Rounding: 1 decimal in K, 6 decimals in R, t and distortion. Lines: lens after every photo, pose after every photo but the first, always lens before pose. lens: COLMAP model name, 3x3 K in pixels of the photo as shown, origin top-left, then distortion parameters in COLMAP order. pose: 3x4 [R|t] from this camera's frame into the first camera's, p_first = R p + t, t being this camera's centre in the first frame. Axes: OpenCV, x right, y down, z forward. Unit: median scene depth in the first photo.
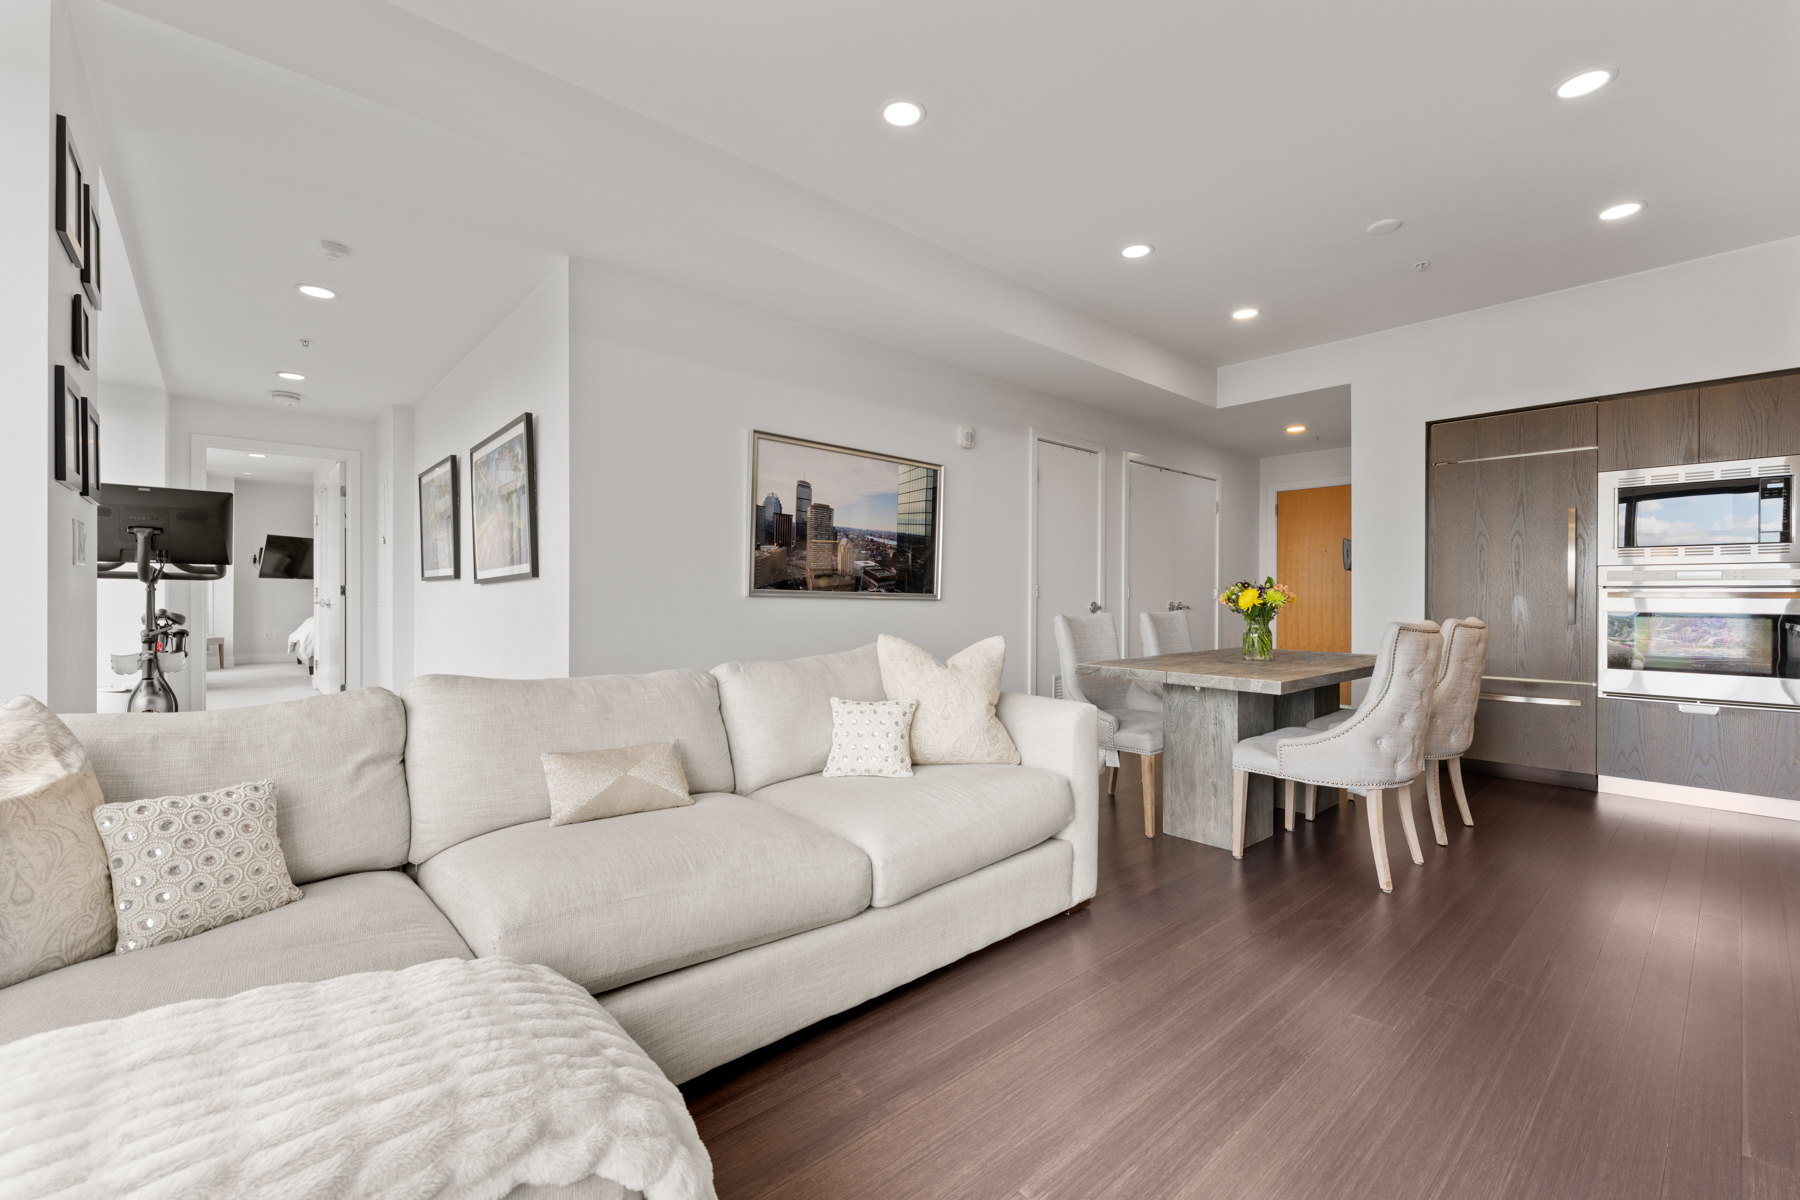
lens RADIAL K [[759.2, 0, 902.9], [0, 759.2, 598.2], [0, 0, 1]] dist [0.000353, -0.000079]
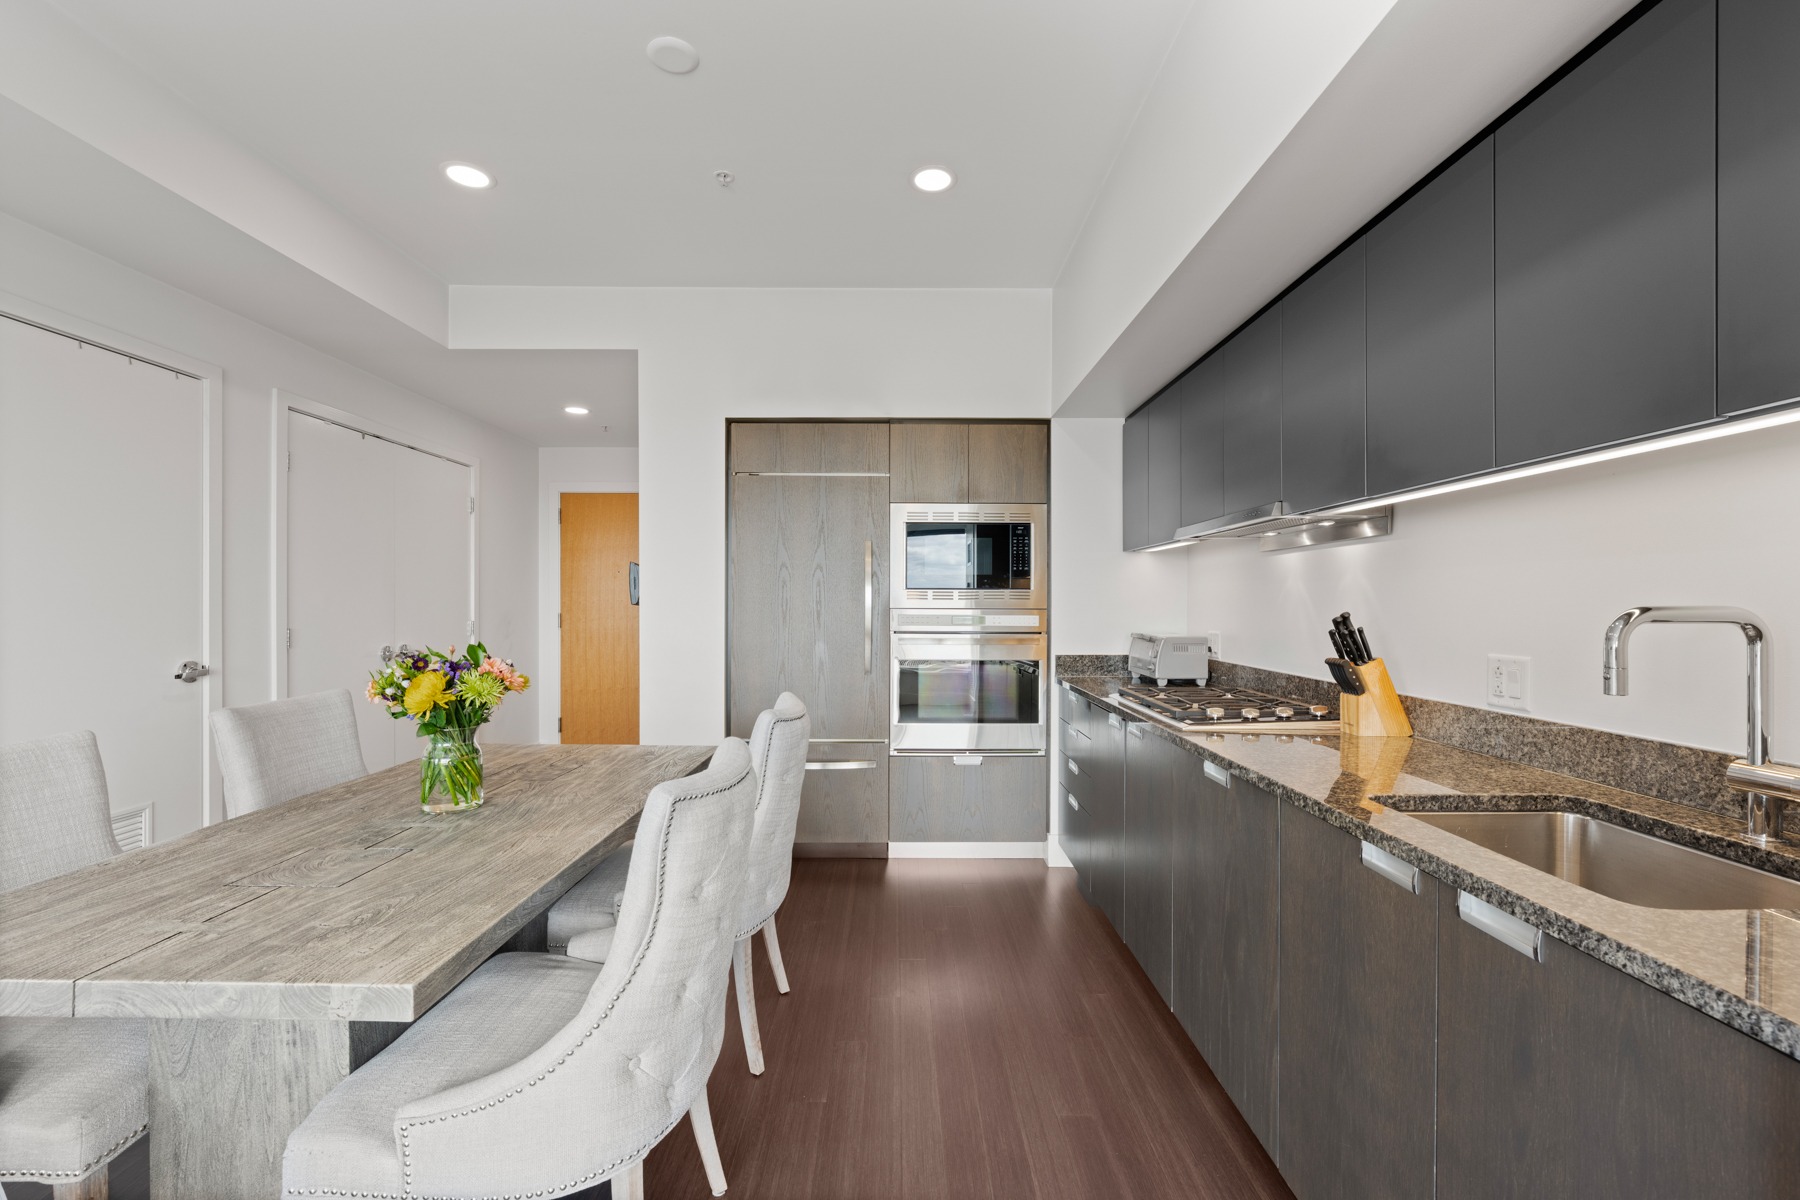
lens RADIAL K [[758.0, 0, 904.3], [0, 758.0, 606.2], [0, 0, 1]] dist [-0.001908, 0.000322]
pose [[0.662276, -0.004187, 0.749248, 0.256344], [0.001152, 0.999989, 0.004569, -0.048155], [-0.749259, -0.002163, 0.662273, 0.392429]]
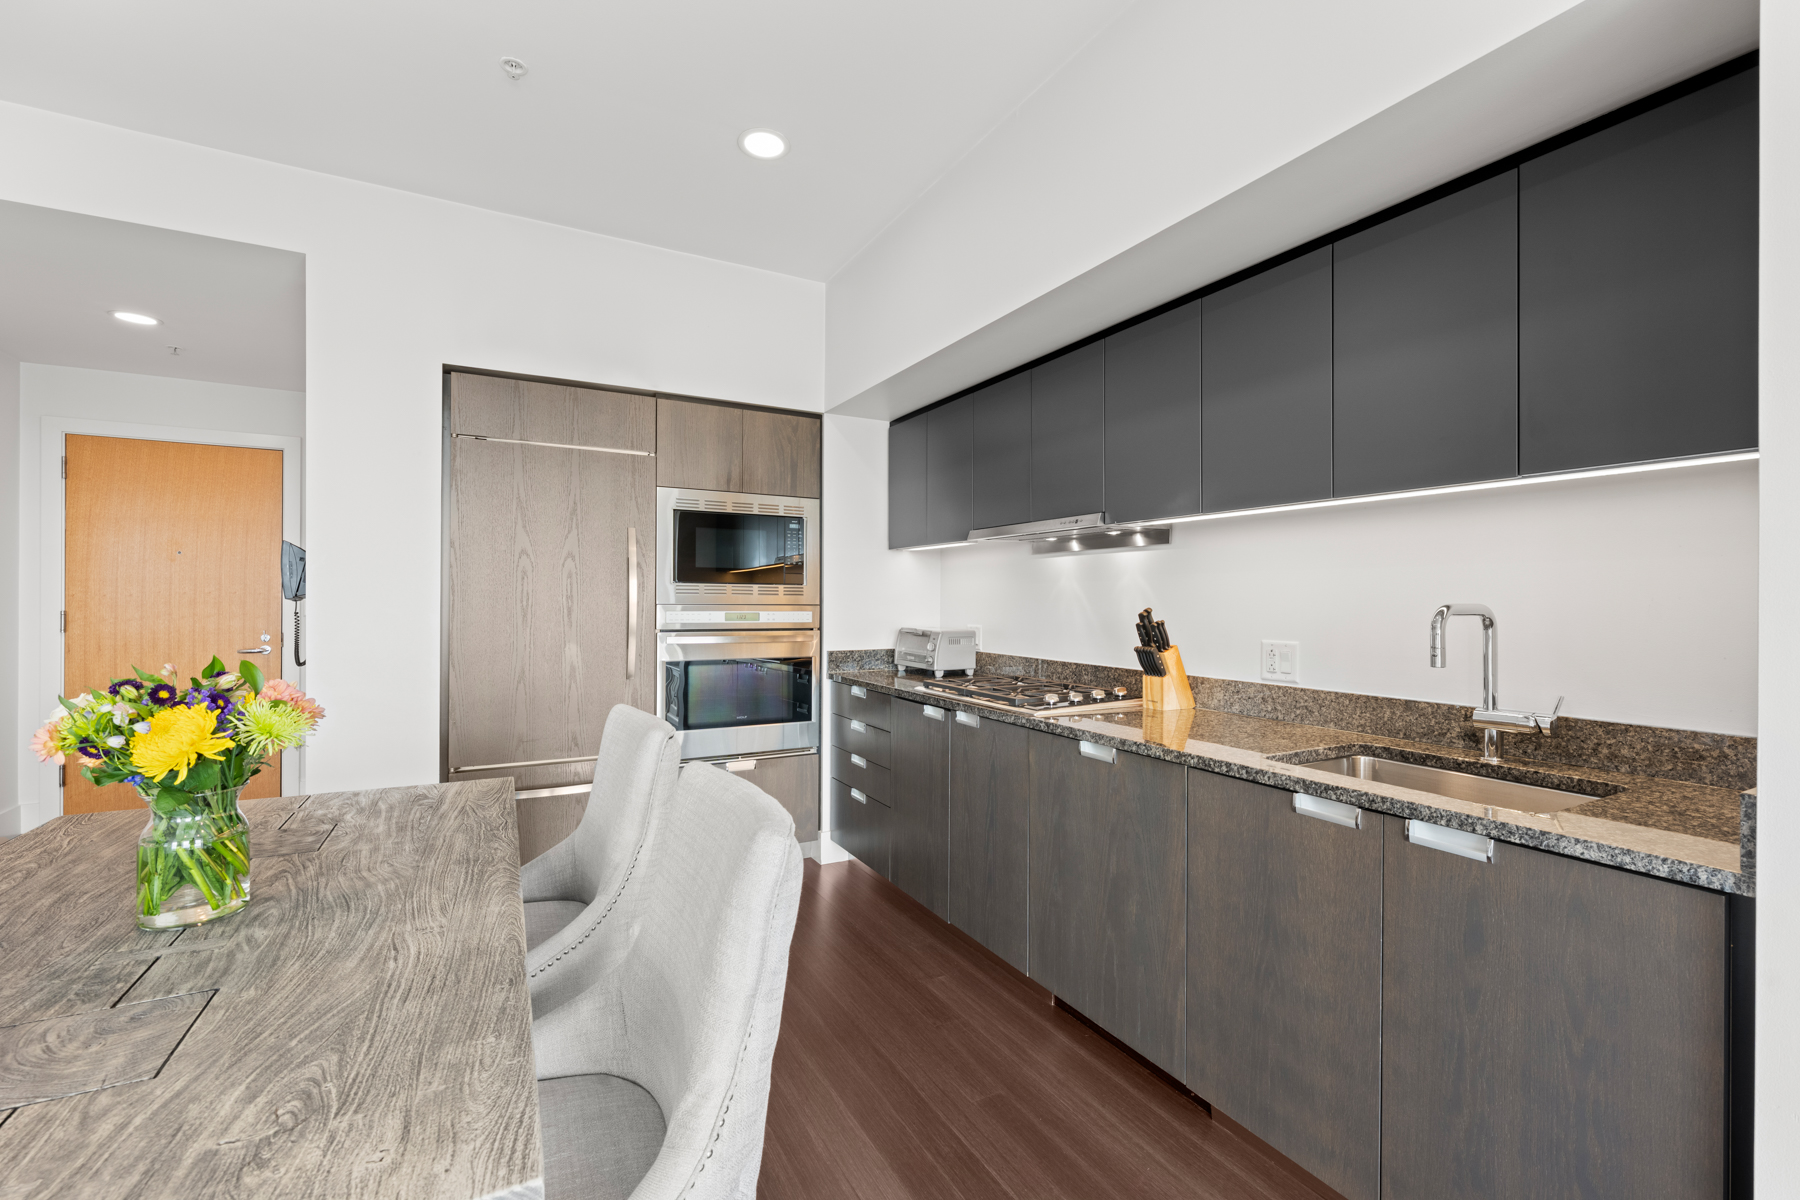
lens RADIAL K [[759.2, 0, 902.9], [0, 759.2, 598.2], [0, 0, 1]] dist [0.000353, -0.000079]
pose [[0.225896, 0.000931, 0.974151, 0.194526], [-0.003213, 0.999995, -0.000211, -0.048666], [-0.974146, -0.003082, 0.225898, 0.558870]]
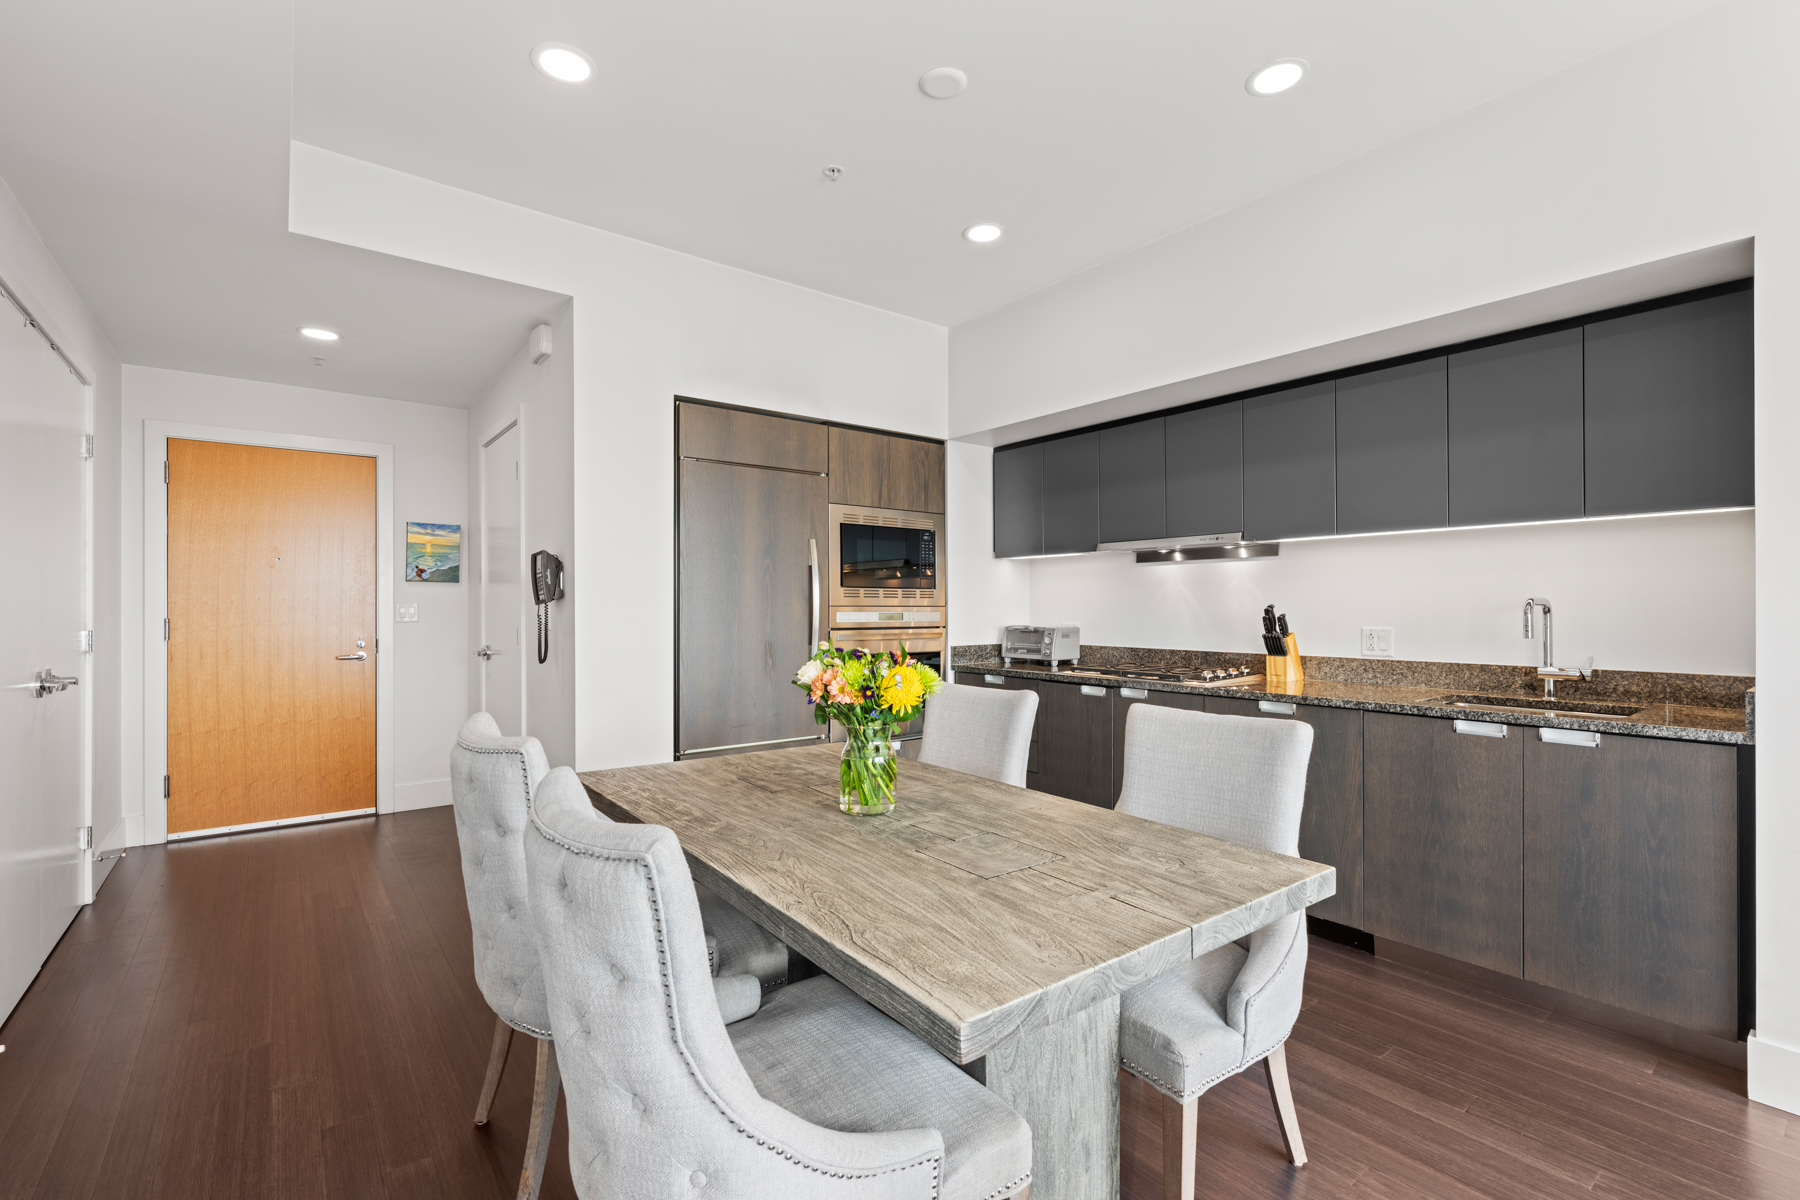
lens RADIAL K [[789.8, 0, 904.3], [0, 789.8, 605.0], [0, 0, 1]] dist [-0.001535, 0.000789]
pose [[0.067883, -0.000054, 0.997693, -0.024259], [0.003602, 0.999993, -0.000191, -0.042542], [-0.997687, 0.003607, 0.067883, 0.831368]]
